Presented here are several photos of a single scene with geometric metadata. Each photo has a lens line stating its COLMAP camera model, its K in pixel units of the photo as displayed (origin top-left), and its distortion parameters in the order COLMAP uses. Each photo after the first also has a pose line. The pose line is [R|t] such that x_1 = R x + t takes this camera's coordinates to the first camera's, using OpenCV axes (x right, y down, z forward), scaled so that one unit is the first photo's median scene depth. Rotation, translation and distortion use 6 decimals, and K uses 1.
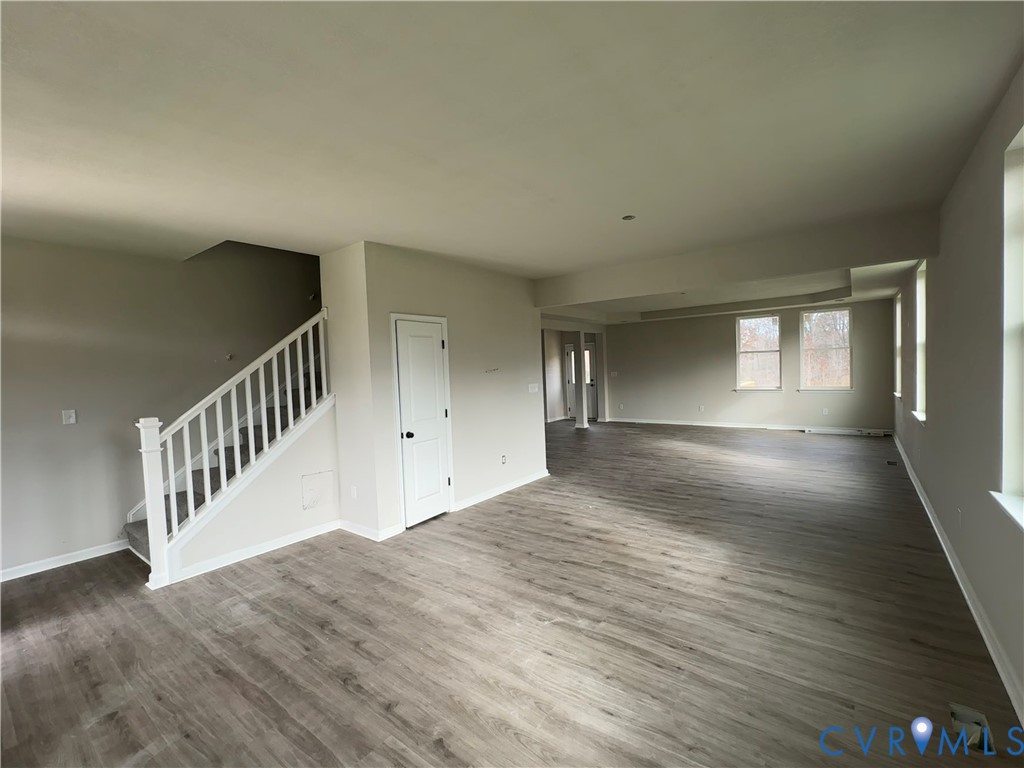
lens RADIAL K [[447.5, 0, 513.4], [0, 447.5, 384.2], [0, 0, 1]] dist [-0.001210, 0.000521]
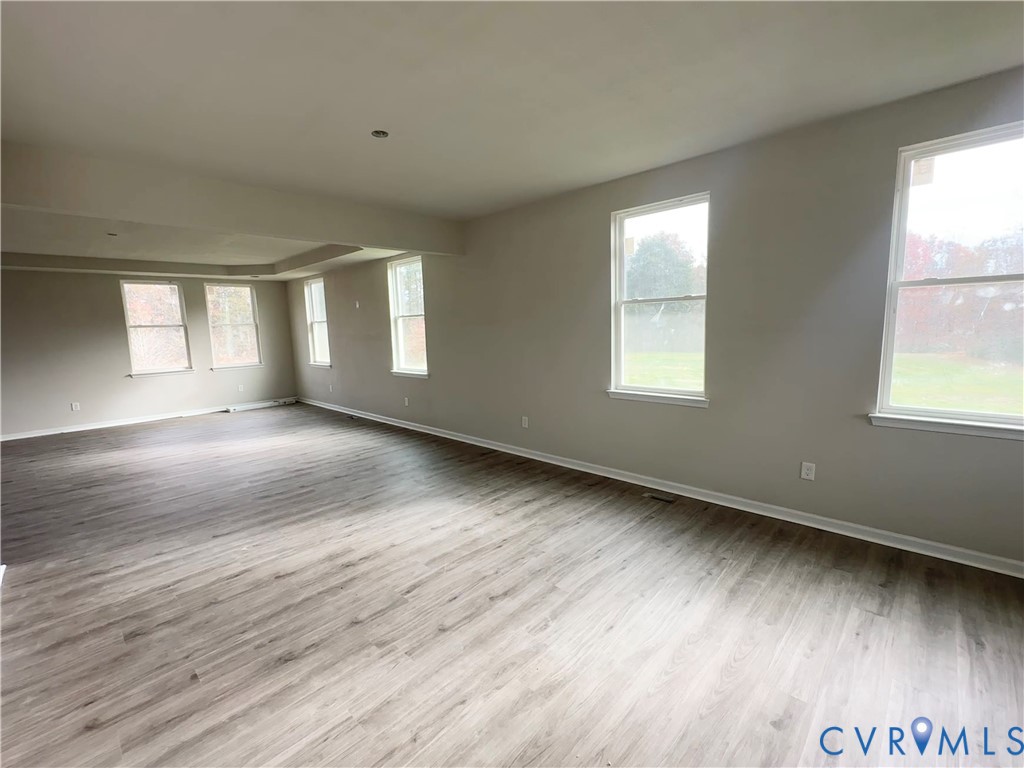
lens RADIAL K [[447.5, 0, 513.3], [0, 447.5, 383.4], [0, 0, 1]] dist [-0.001210, 0.000521]
pose [[0.116696, -0.095079, 0.988606, -0.434622], [0.065775, 0.993962, 0.087829, 0.006407], [-0.990987, 0.054777, 0.122245, 0.574038]]
